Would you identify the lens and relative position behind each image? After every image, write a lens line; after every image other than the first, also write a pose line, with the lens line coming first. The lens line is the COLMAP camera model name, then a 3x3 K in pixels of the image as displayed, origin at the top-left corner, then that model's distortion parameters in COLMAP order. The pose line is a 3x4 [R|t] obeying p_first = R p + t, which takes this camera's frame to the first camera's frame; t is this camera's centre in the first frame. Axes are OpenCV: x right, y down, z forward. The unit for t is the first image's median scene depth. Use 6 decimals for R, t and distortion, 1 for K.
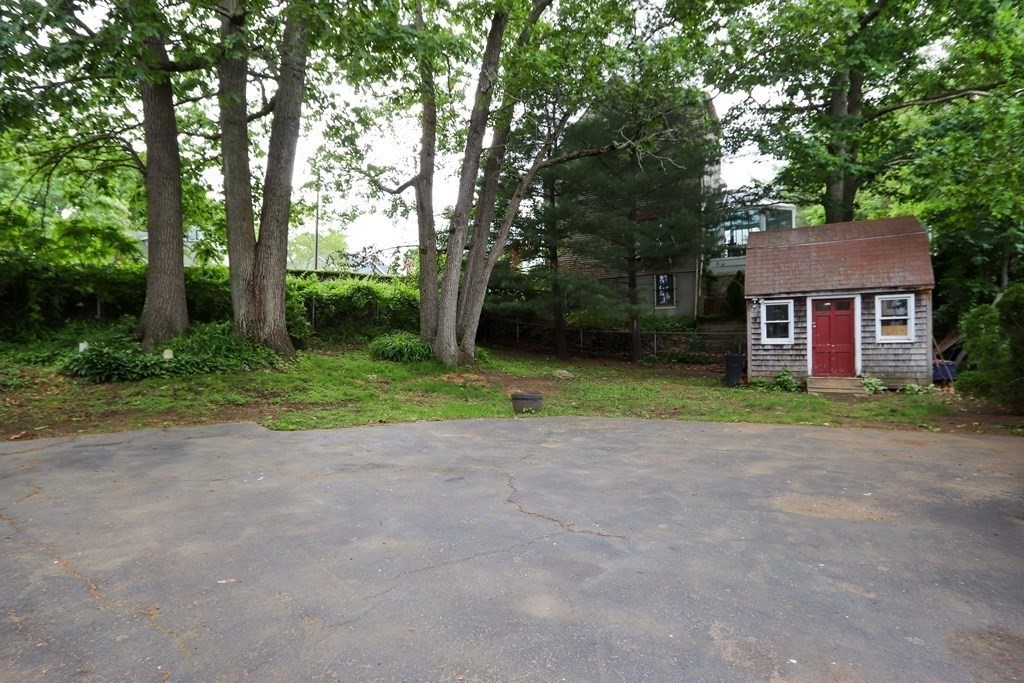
lens RADIAL K [[474.8, 0, 512.0], [0, 474.8, 341.5], [0, 0, 1]] dist [-0.001736, -0.000136]
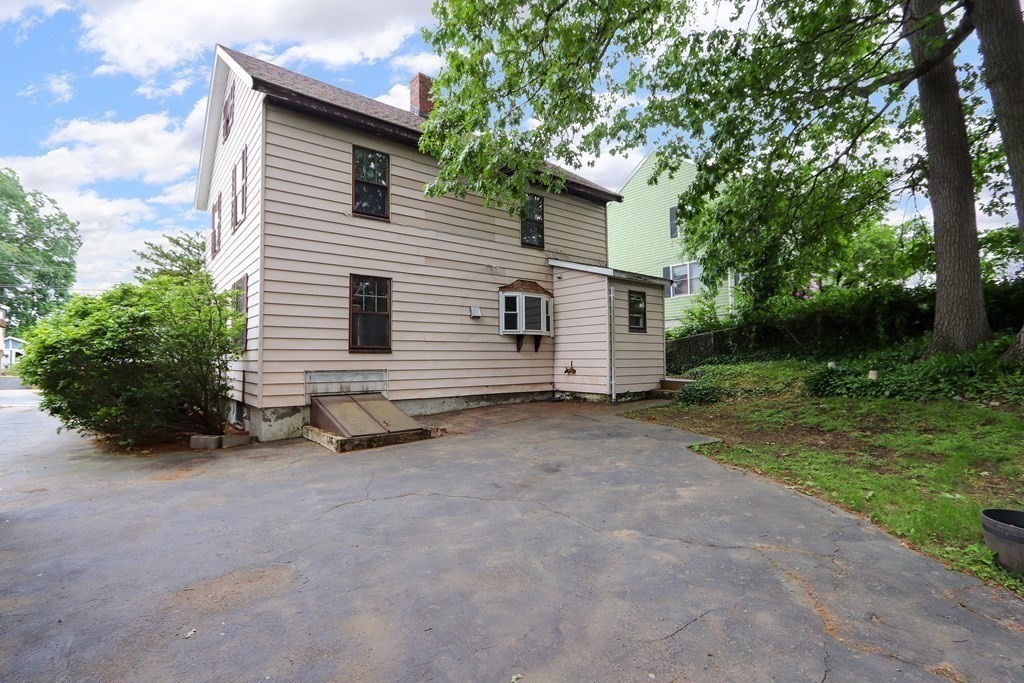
lens RADIAL K [[474.8, 0, 512.0], [0, 474.8, 341.5], [0, 0, 1]] dist [-0.001736, -0.000136]
pose [[-0.348503, -0.022258, -0.937043, 1.097631], [0.022550, 0.999230, -0.032121, -0.064837], [0.937036, -0.032324, -0.347733, 1.498648]]
